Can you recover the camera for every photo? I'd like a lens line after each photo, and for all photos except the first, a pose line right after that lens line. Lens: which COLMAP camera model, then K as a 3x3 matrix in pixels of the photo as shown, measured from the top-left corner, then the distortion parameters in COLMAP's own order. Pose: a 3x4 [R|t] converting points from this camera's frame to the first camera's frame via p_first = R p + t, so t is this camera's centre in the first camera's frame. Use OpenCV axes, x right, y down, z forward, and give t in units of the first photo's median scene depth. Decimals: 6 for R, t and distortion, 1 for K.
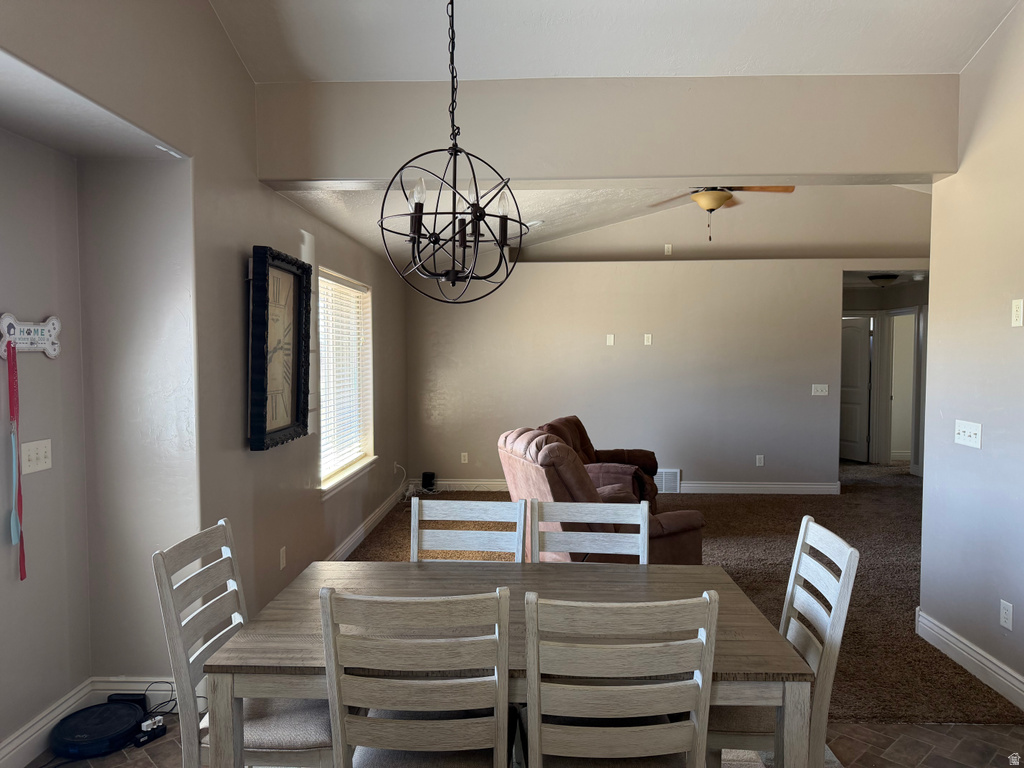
lens RADIAL K [[714.7, 0, 511.6], [0, 714.7, 379.9], [0, 0, 1]] dist [0.071582, -0.068255]
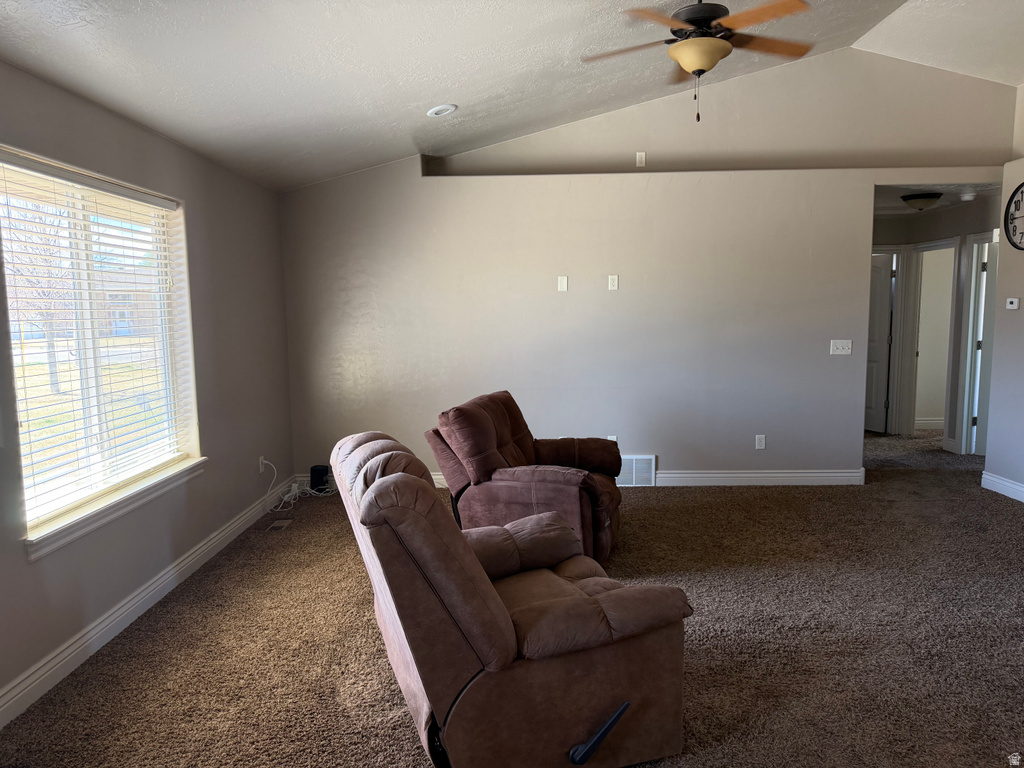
lens RADIAL K [[716.7, 0, 512.0], [0, 716.7, 384.0], [0, 0, 1]] dist [0.087471, -0.126812]
pose [[0.999633, -0.013975, 0.023191, 0.068290], [0.012321, 0.997469, 0.070021, -0.005201], [-0.024111, -0.069709, 0.997276, 0.257958]]
